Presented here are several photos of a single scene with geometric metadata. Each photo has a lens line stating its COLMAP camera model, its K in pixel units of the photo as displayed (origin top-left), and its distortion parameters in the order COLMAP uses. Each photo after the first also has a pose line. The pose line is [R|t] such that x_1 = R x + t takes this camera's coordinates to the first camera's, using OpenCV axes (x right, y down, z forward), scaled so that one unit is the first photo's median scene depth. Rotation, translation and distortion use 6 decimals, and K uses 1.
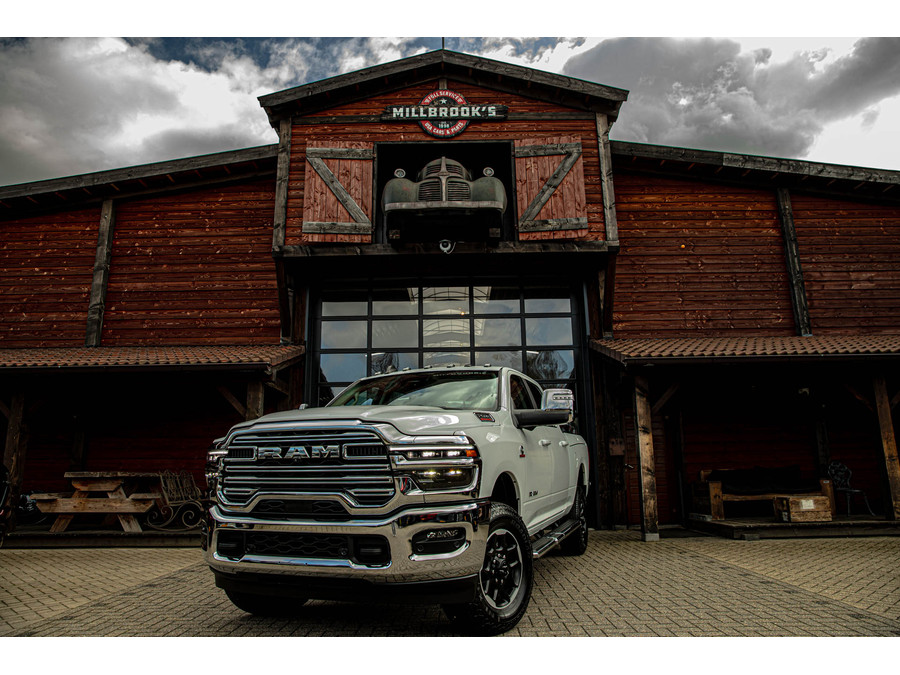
lens RADIAL K [[607.5, 0, 451.2], [0, 607.5, 343.3], [0, 0, 1]] dist [-0.099601, 0.067900]
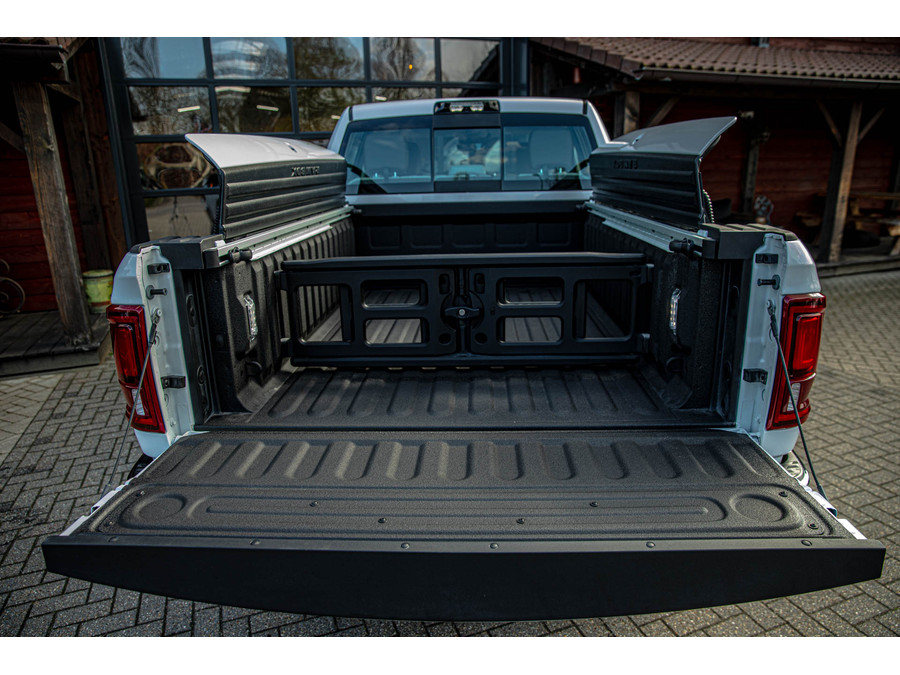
lens RADIAL K [[607.5, 0, 452.8], [0, 607.5, 337.5], [0, 0, 1]] dist [-0.099601, 0.067900]
pose [[0.929580, -0.110885, 0.351548, -0.192881], [-0.070484, 0.882621, 0.464770, -0.004336], [-0.361820, -0.456820, 0.812651, 0.355541]]
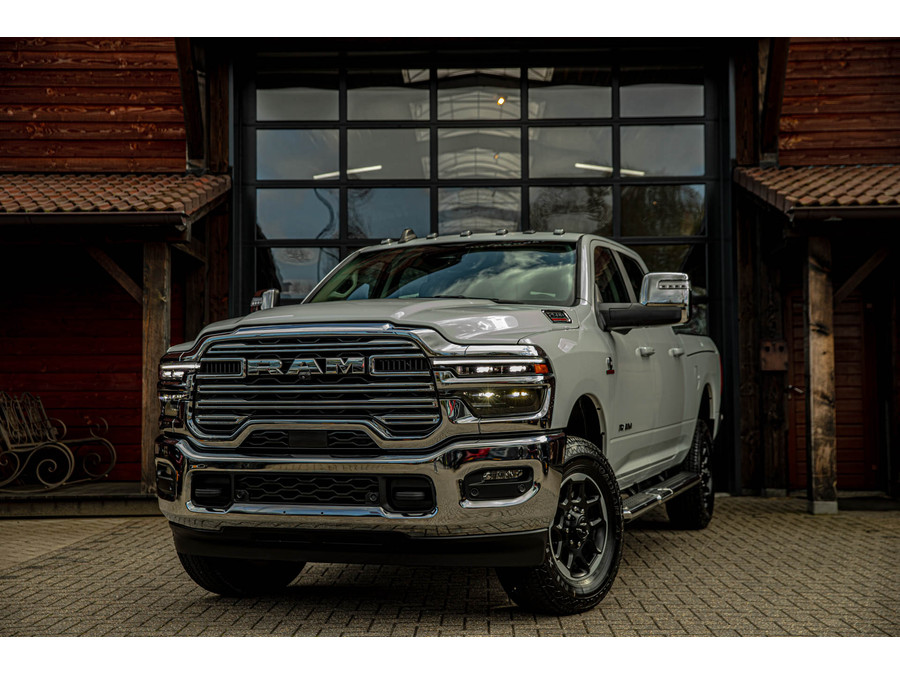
lens RADIAL K [[1227.1, 0, 445.9], [0, 1227.1, 340.3], [0, 0, 1]] dist [0.109959, 0.000000]
pose [[0.999861, 0.008015, -0.014628, -0.027267], [-0.005512, 0.986484, 0.163767, -0.042745], [0.015743, -0.163664, 0.986391, -0.208304]]
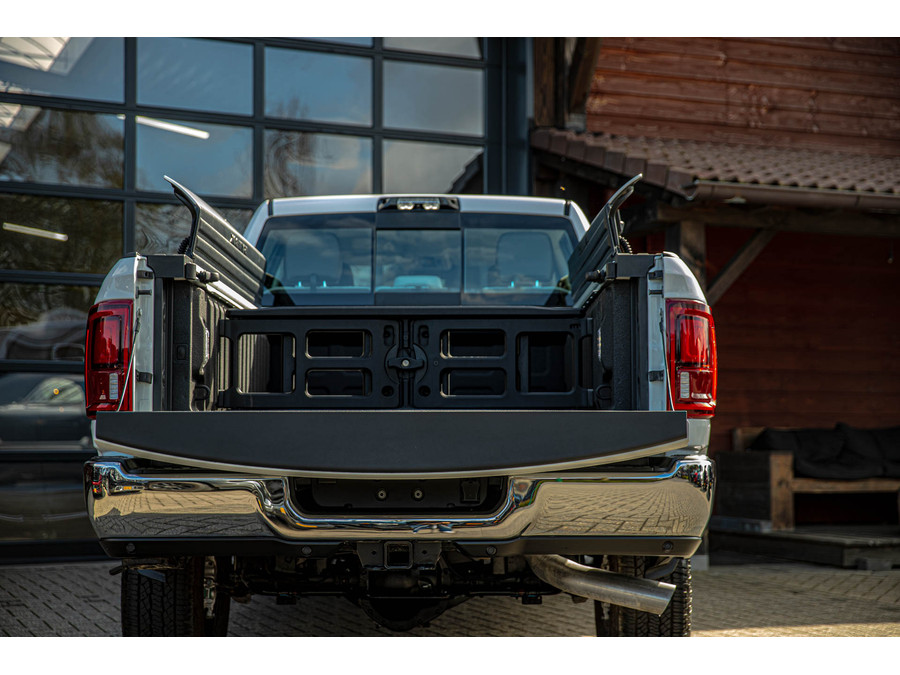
lens RADIAL K [[1522.5, 0, 452.5], [0, 1522.5, 335.0], [0, 0, 1]] dist [0.195376, 0.000000]
pose [[0.915187, 0.042635, 0.400769, -0.333260], [-0.101755, 0.986617, 0.127407, 0.008782], [-0.389974, -0.157382, 0.907277, -0.009073]]
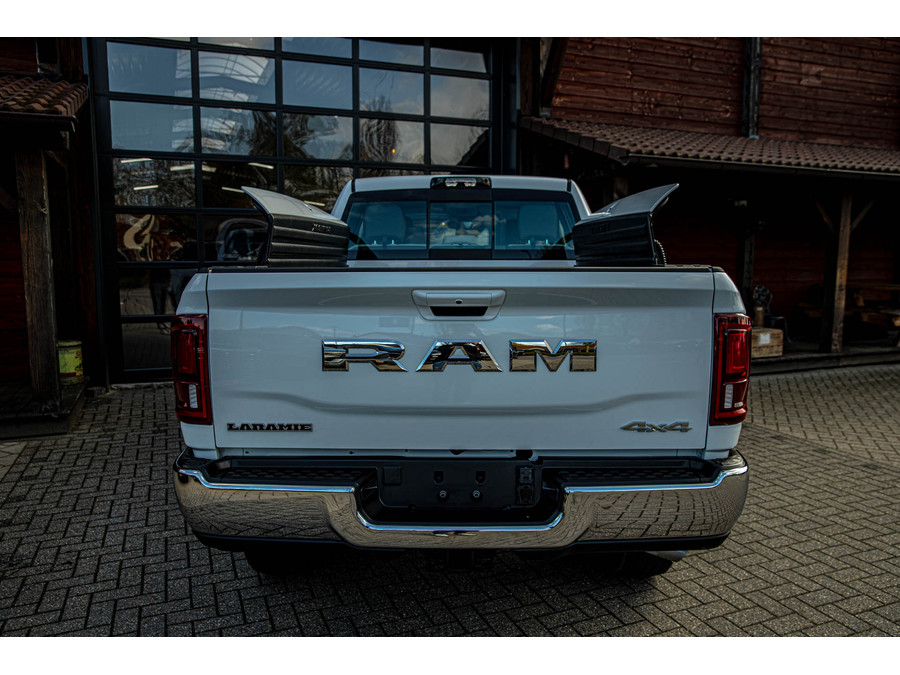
lens RADIAL K [[694.6, 0, 452.0], [0, 694.6, 337.0], [0, 0, 1]] dist [-0.066569, 0.068867]
pose [[0.919613, -0.032404, 0.391486, -0.233736], [-0.098361, 0.945850, 0.309344, -0.003907], [-0.380311, -0.322984, 0.866629, 0.276504]]
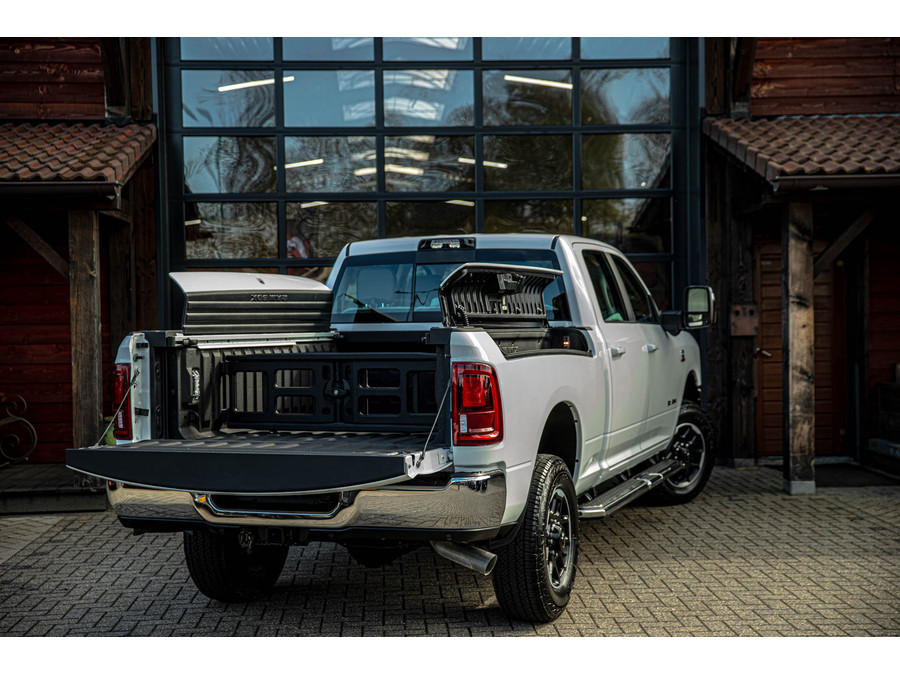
lens RADIAL K [[1318.8, 0, 446.1], [0, 1318.8, 333.3], [0, 0, 1]] dist [0.138809, 0.000000]
pose [[0.998037, -0.002602, 0.062574, -0.085425], [-0.012216, 0.971856, 0.235259, -0.116418], [-0.061425, -0.235562, 0.969916, -0.190996]]
